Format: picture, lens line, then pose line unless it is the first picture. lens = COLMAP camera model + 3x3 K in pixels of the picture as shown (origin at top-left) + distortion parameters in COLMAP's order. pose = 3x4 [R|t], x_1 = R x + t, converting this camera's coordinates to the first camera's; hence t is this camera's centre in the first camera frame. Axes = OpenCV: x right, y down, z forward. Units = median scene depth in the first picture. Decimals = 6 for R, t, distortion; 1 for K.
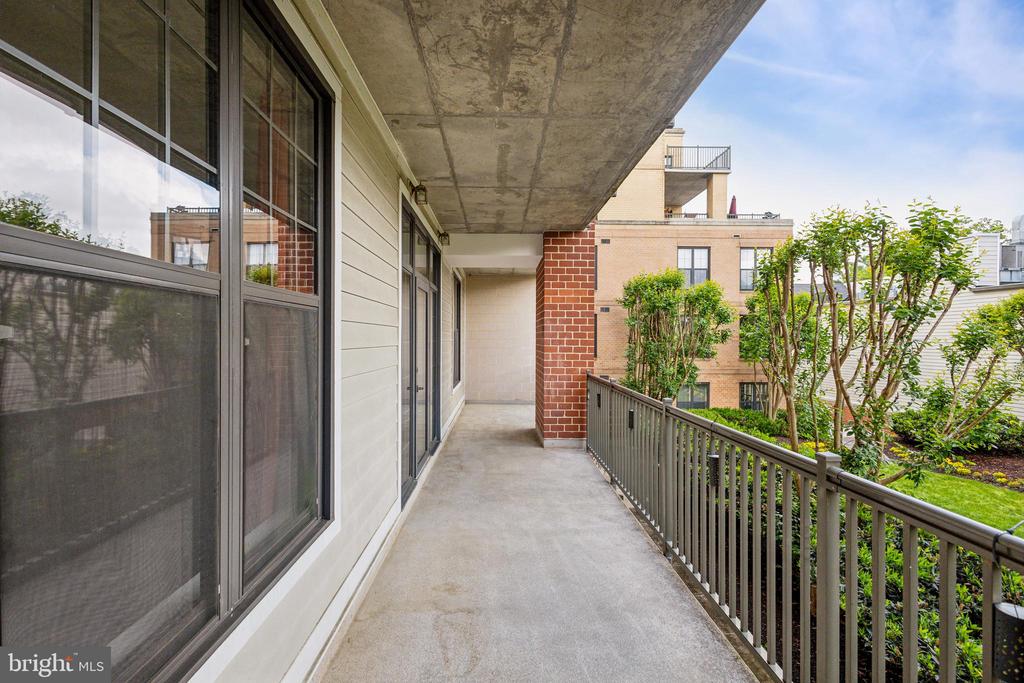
lens RADIAL K [[472.2, 0, 511.4], [0, 472.2, 340.5], [0, 0, 1]] dist [0.008564, -0.001604]
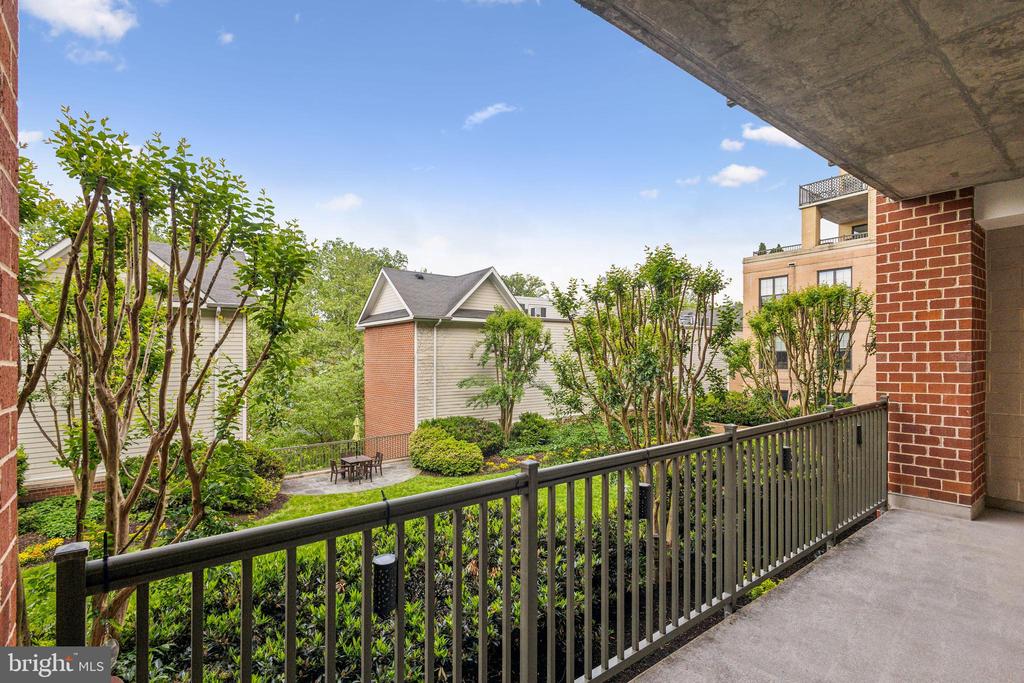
lens RADIAL K [[472.2, 0, 511.7], [0, 472.2, 344.7], [0, 0, 1]] dist [0.008564, -0.001604]
pose [[-0.588579, -0.004064, 0.808430, -0.152949], [-0.004571, 0.999988, 0.001699, -0.017306], [-0.808427, -0.002695, -0.588590, 2.249297]]
